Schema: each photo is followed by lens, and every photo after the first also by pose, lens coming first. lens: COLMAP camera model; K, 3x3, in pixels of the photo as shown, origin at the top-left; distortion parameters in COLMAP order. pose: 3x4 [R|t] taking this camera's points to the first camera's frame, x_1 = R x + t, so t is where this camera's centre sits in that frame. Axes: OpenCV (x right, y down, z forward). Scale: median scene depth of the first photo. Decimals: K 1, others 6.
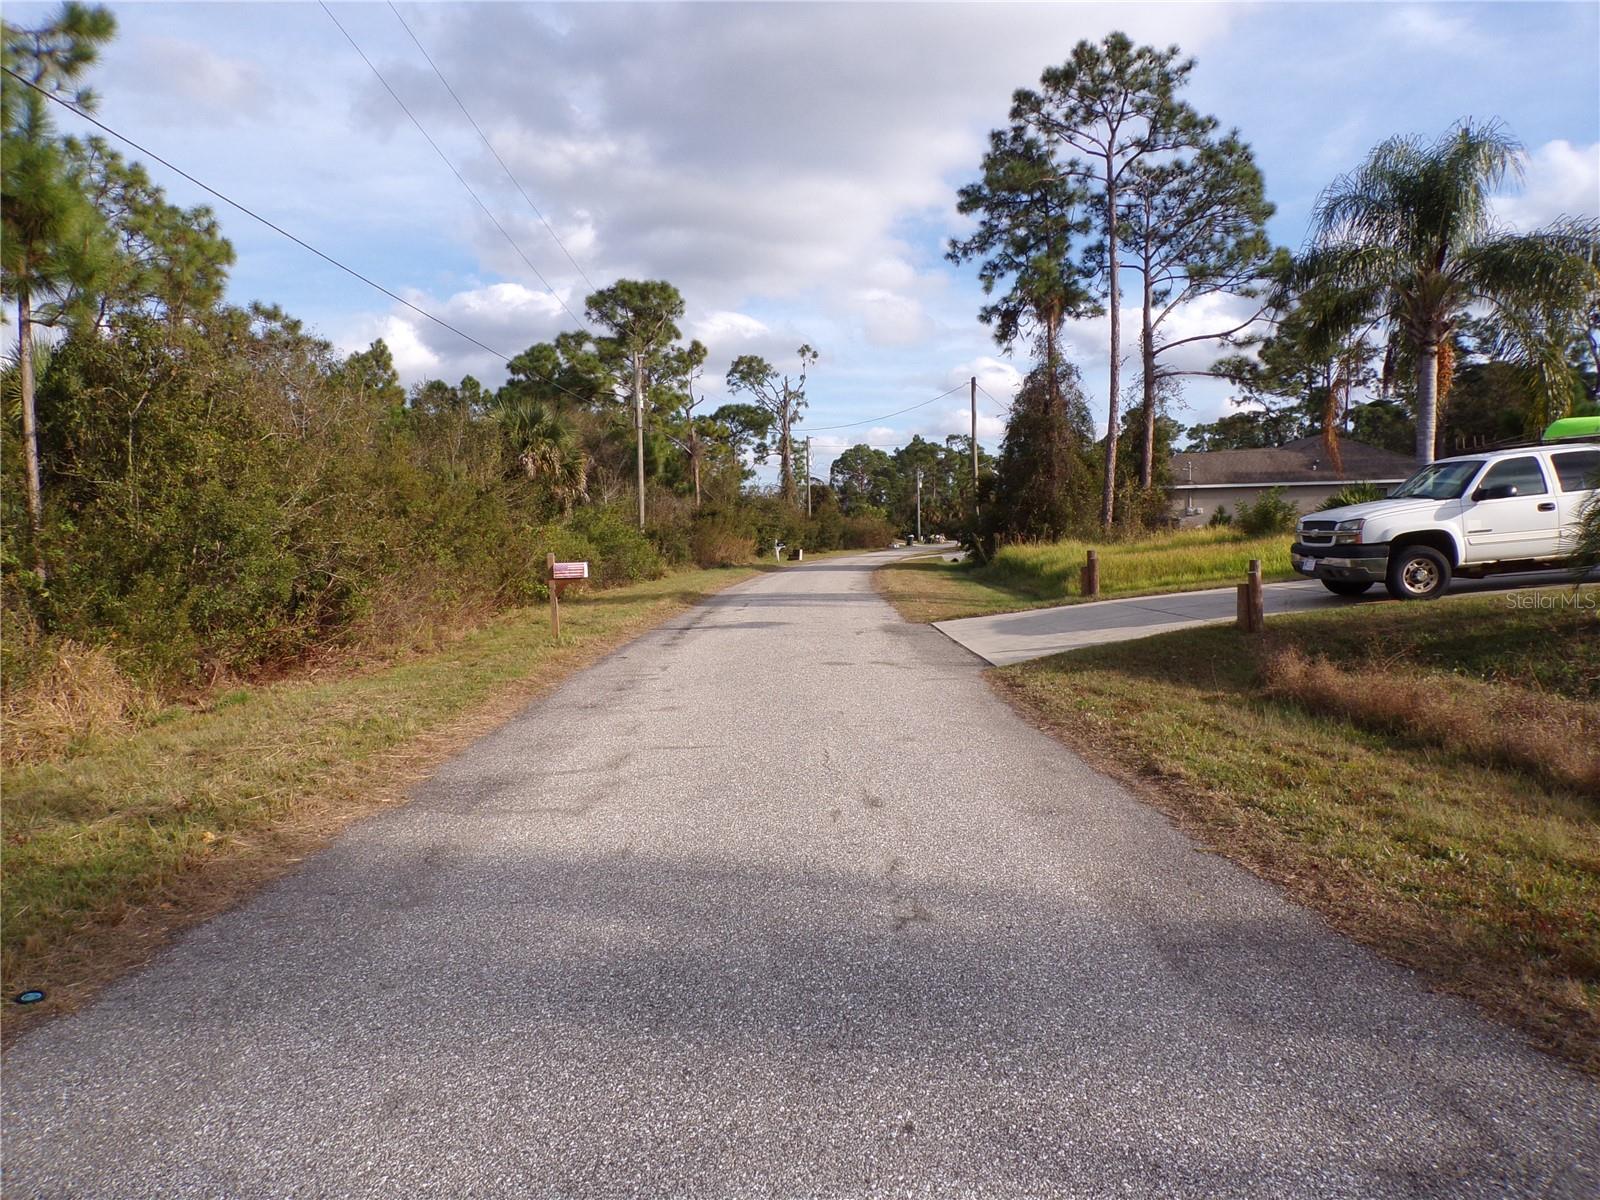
lens RADIAL K [[1083.3, 0, 800.0], [0, 1083.3, 600.0], [0, 0, 1]] dist [-0.000749, 0.000444]
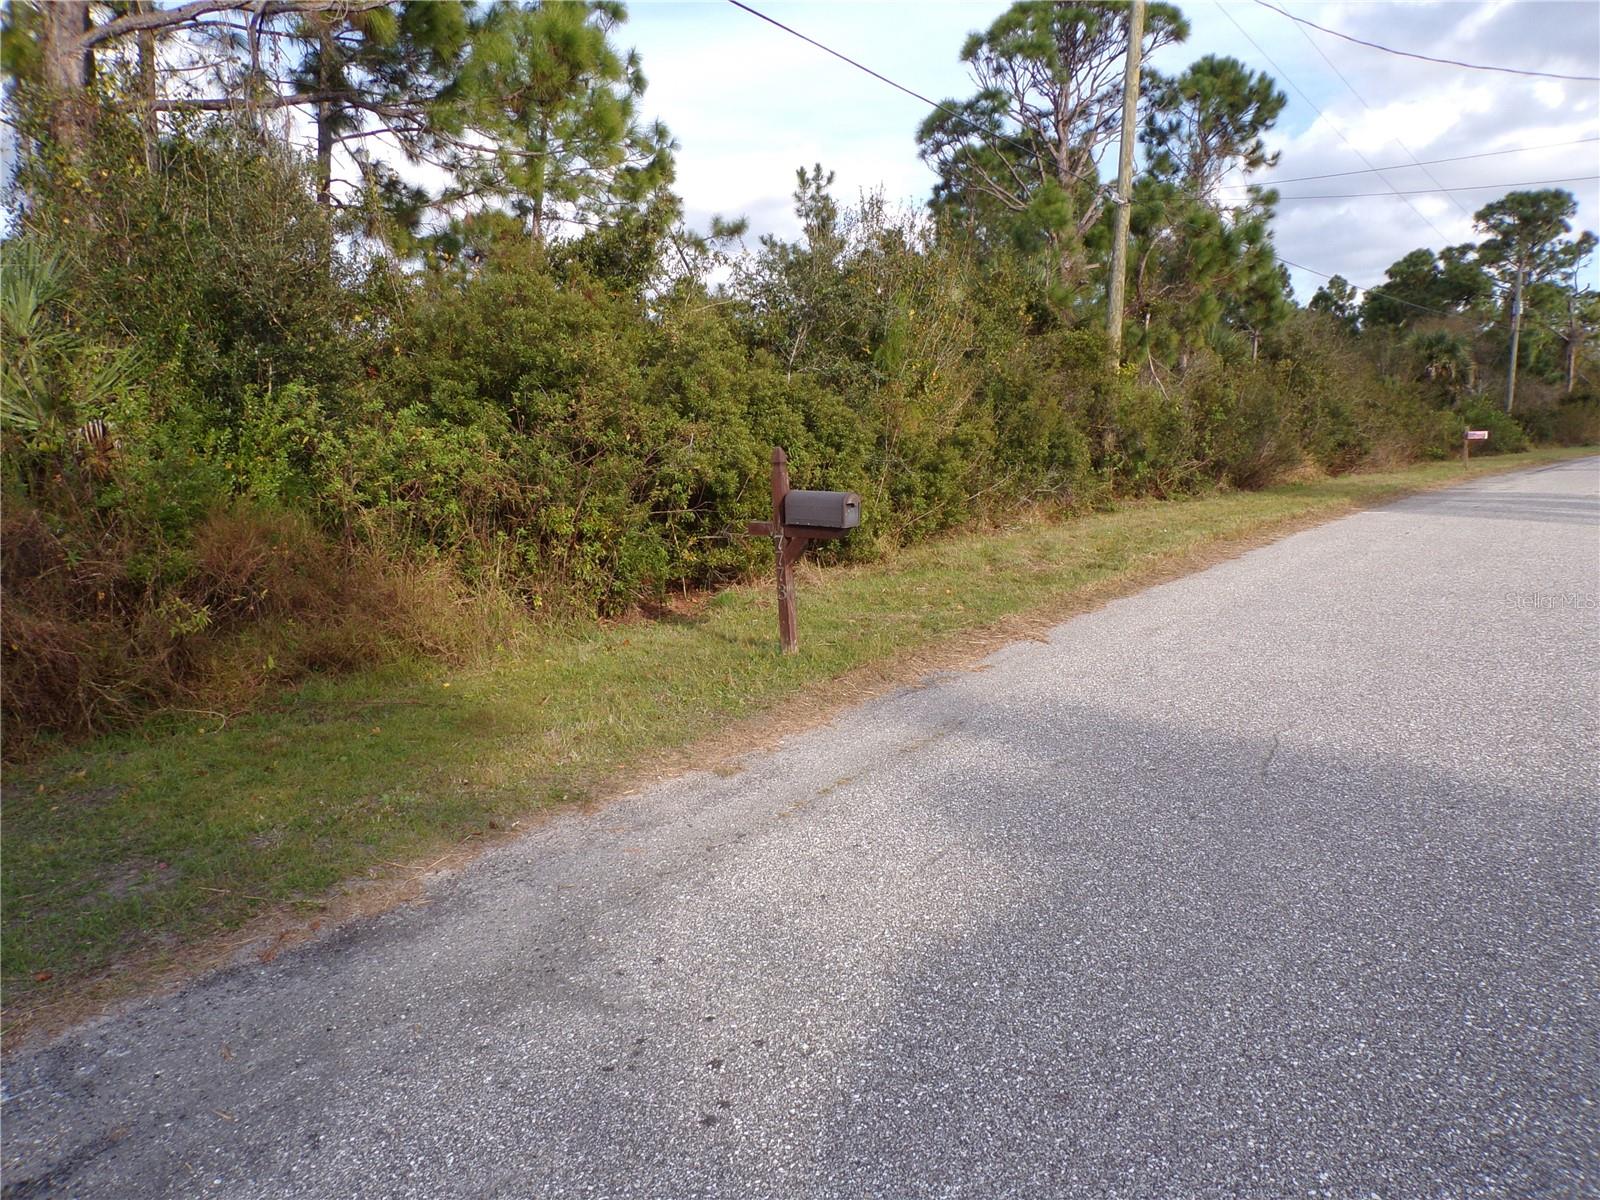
lens RADIAL K [[1108.8, 0, 781.0], [0, 1108.8, 598.5], [0, 0, 1]] dist [0.005577, 0.006482]
pose [[0.760917, 0.109589, -0.639528, 0.047392], [-0.044460, 0.992123, 0.117111, 0.026394], [0.647325, -0.060679, 0.759795, -0.421987]]
